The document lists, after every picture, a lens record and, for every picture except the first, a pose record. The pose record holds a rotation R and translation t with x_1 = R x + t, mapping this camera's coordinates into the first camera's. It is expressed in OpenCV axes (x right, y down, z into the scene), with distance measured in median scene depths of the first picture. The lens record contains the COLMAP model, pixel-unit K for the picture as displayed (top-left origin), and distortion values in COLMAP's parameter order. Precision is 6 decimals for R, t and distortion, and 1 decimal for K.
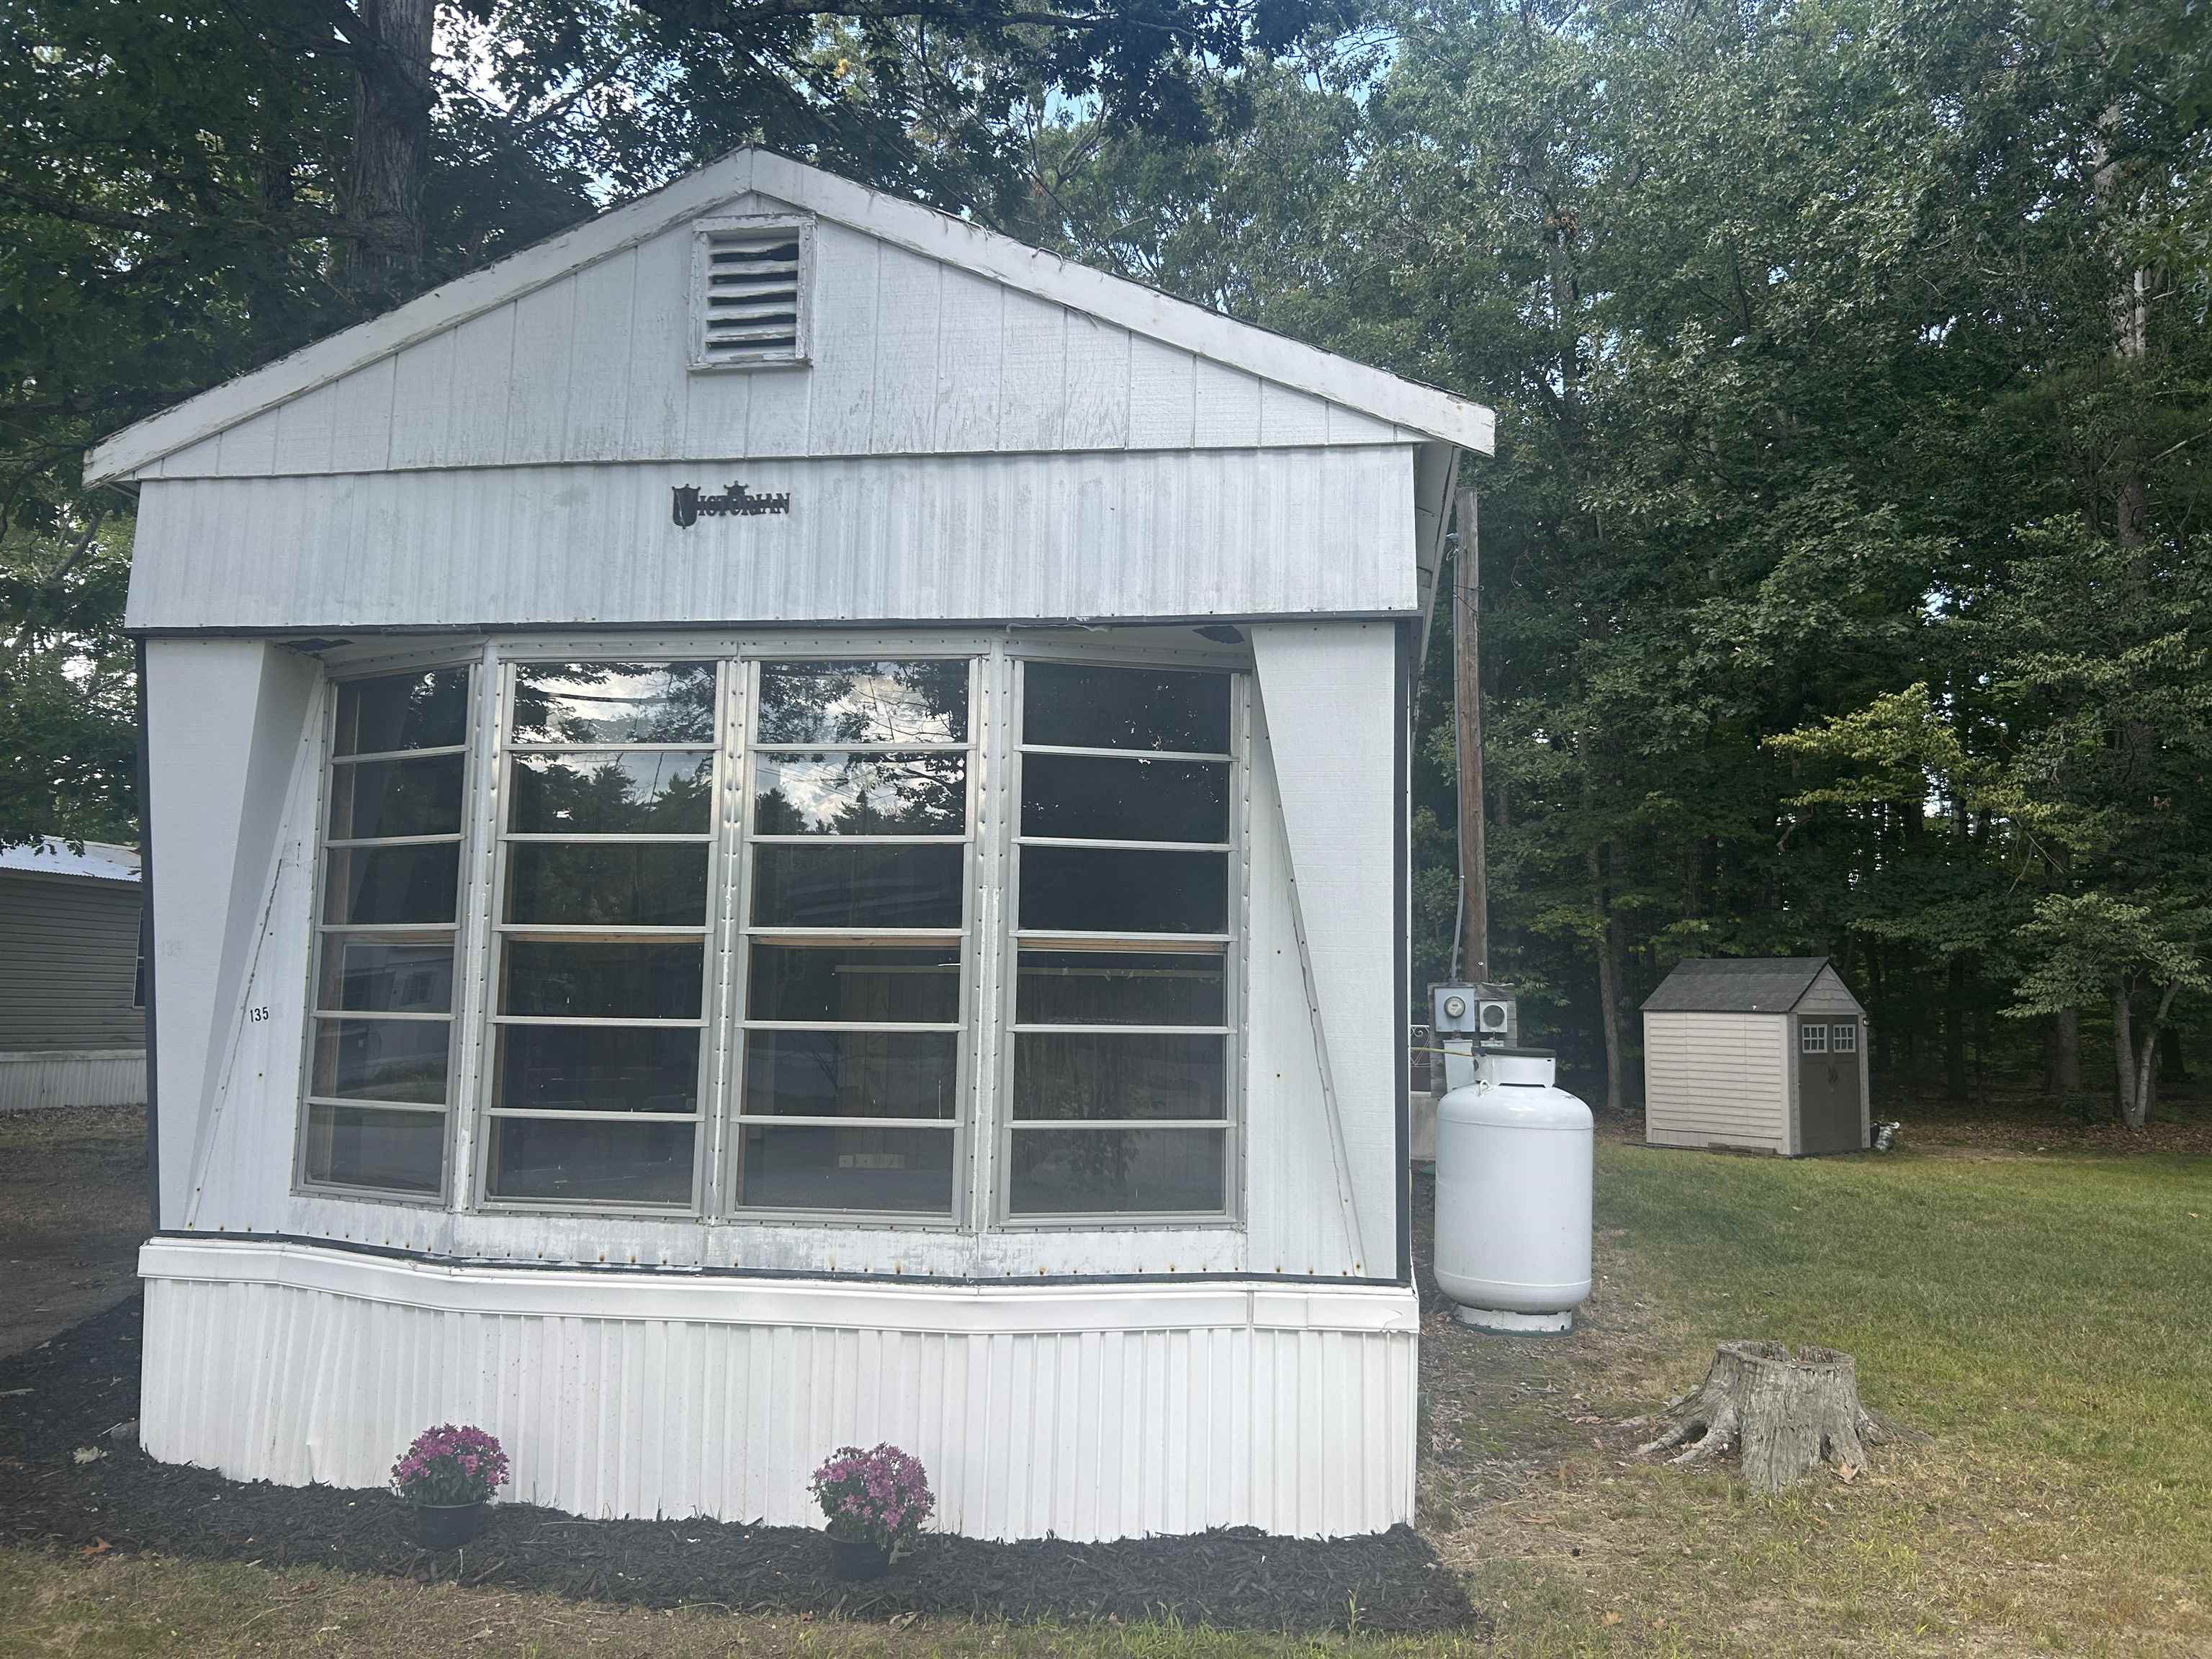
lens RADIAL K [[1650.6, 0, 1178.9], [0, 1650.6, 850.6], [0, 0, 1]] dist [0.019702, -0.070888]
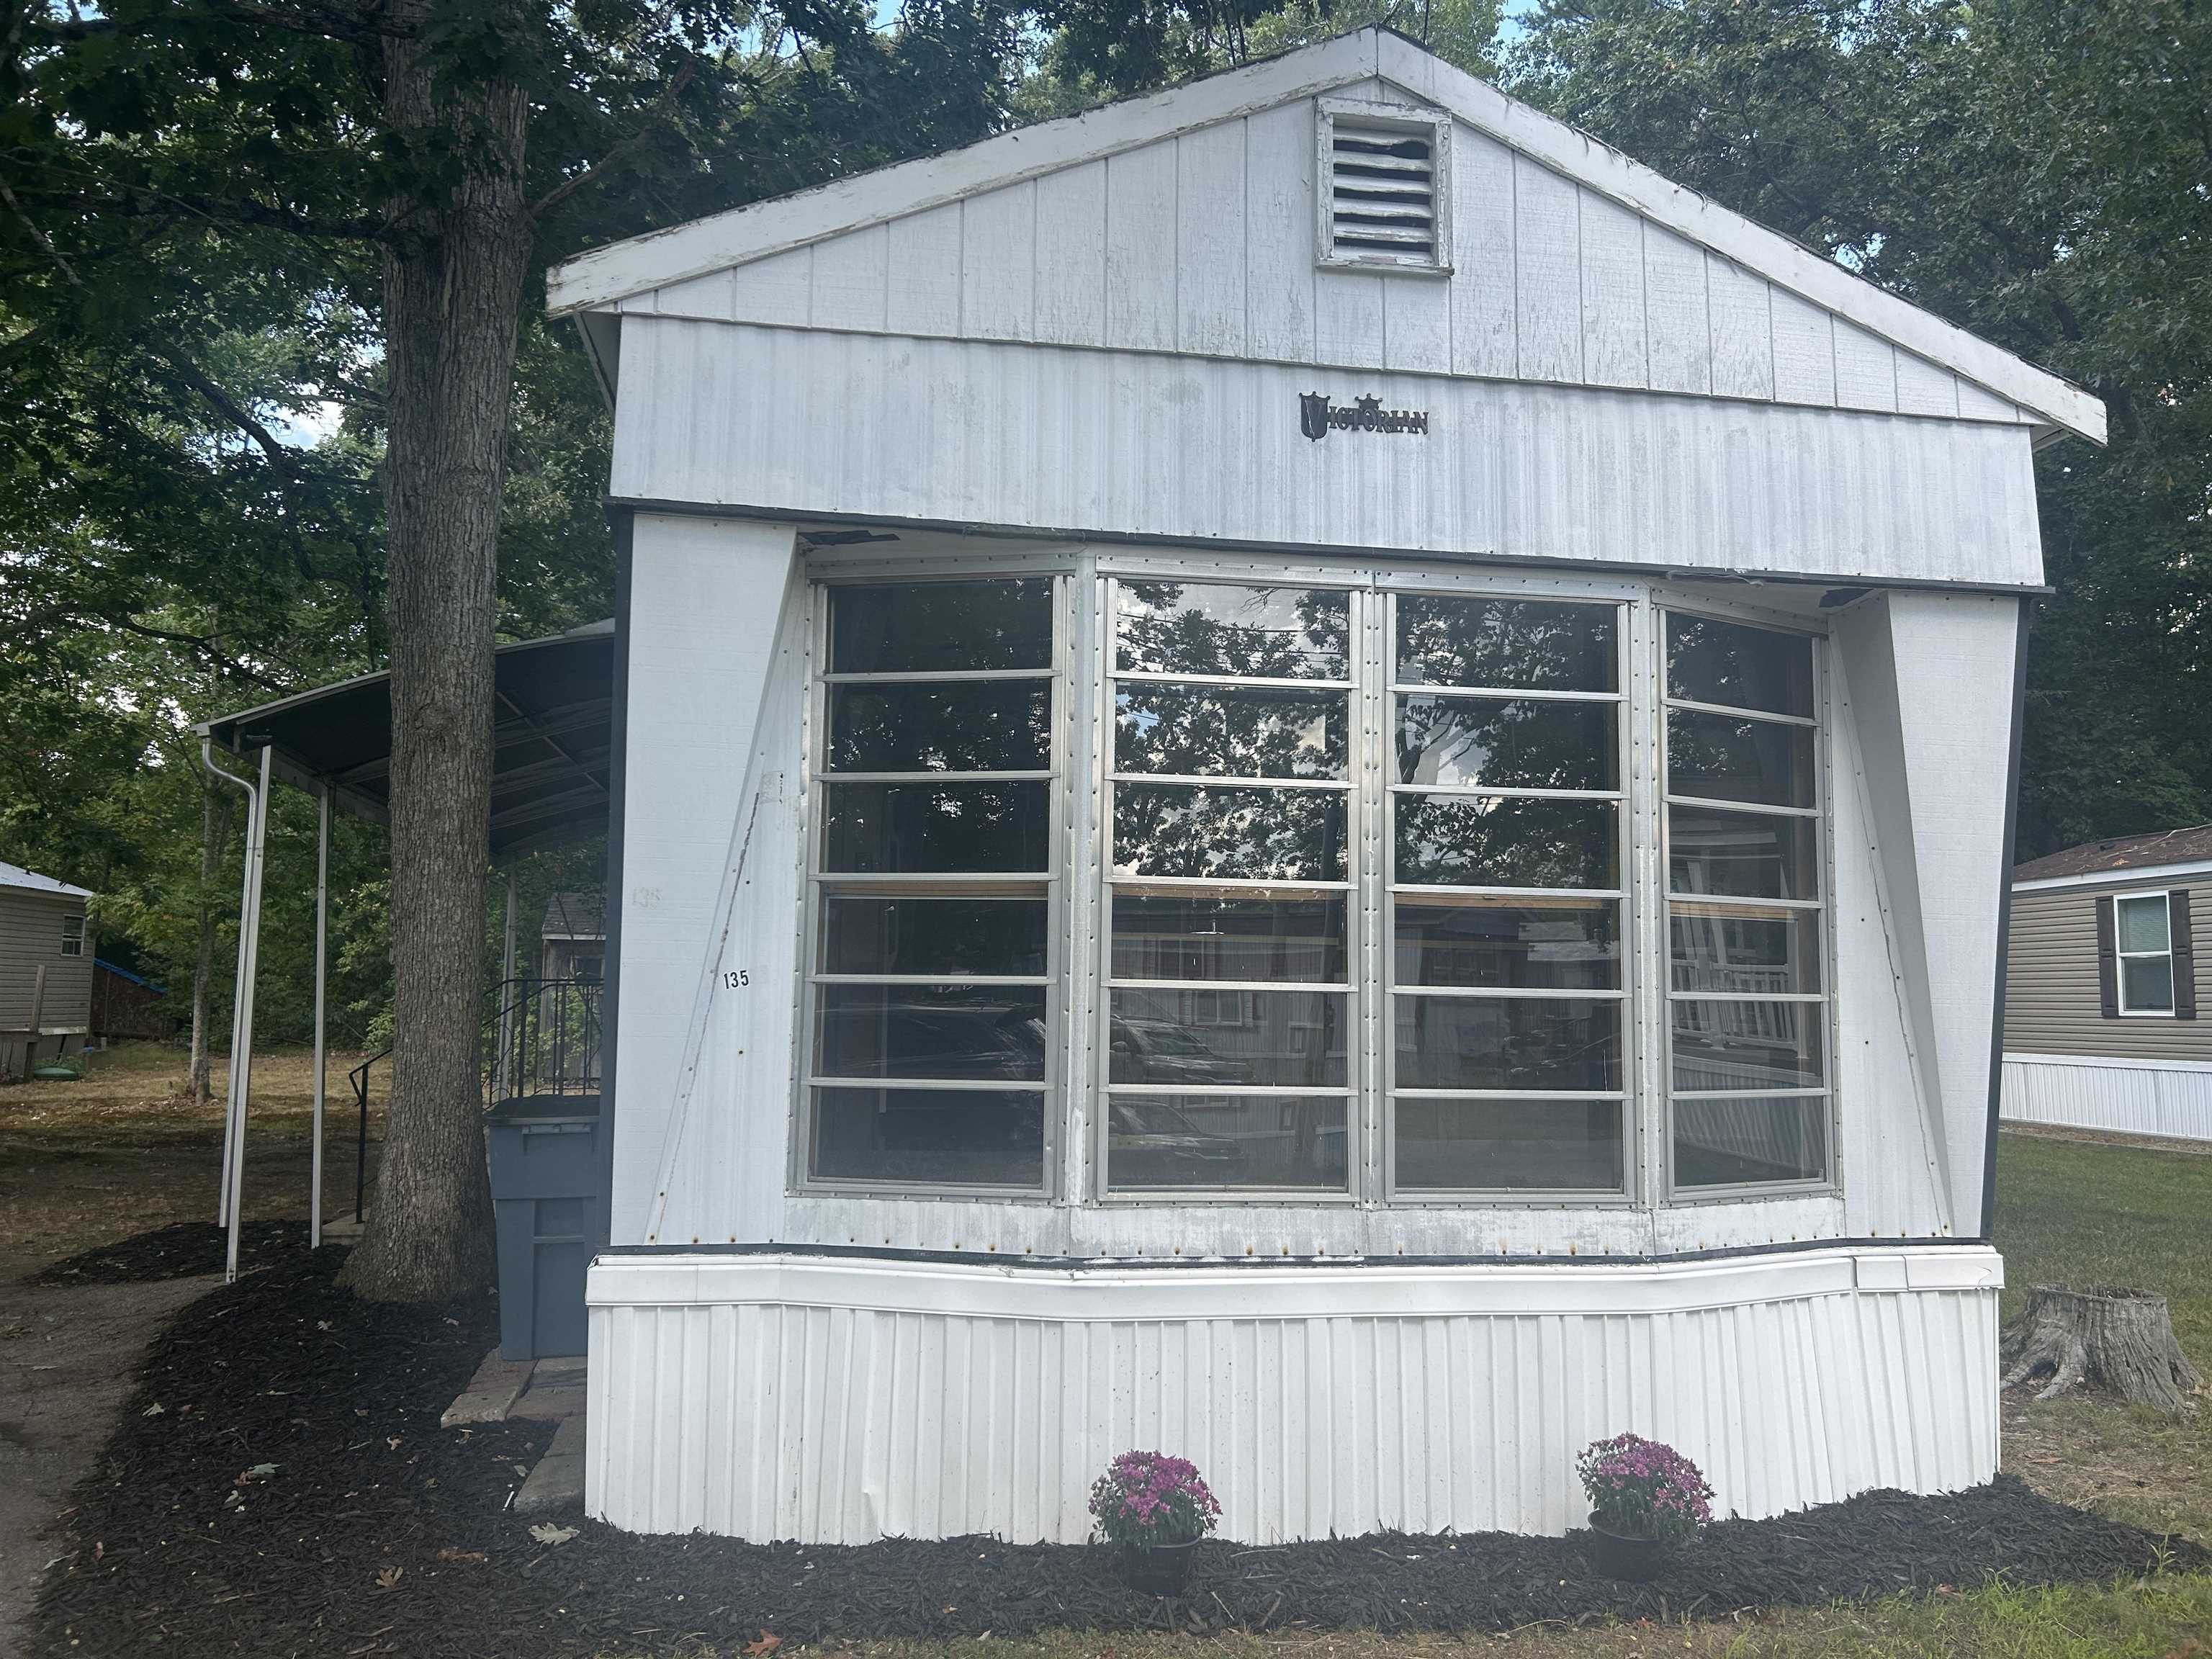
lens RADIAL K [[1650.6, 0, 1098.9], [0, 1650.6, 841.9], [0, 0, 1]] dist [0.019702, -0.070888]
pose [[0.960798, 0.025393, 0.276084, -0.664896], [-0.028648, 0.999559, 0.007762, 0.020524], [-0.275765, -0.015367, 0.961102, 0.165623]]
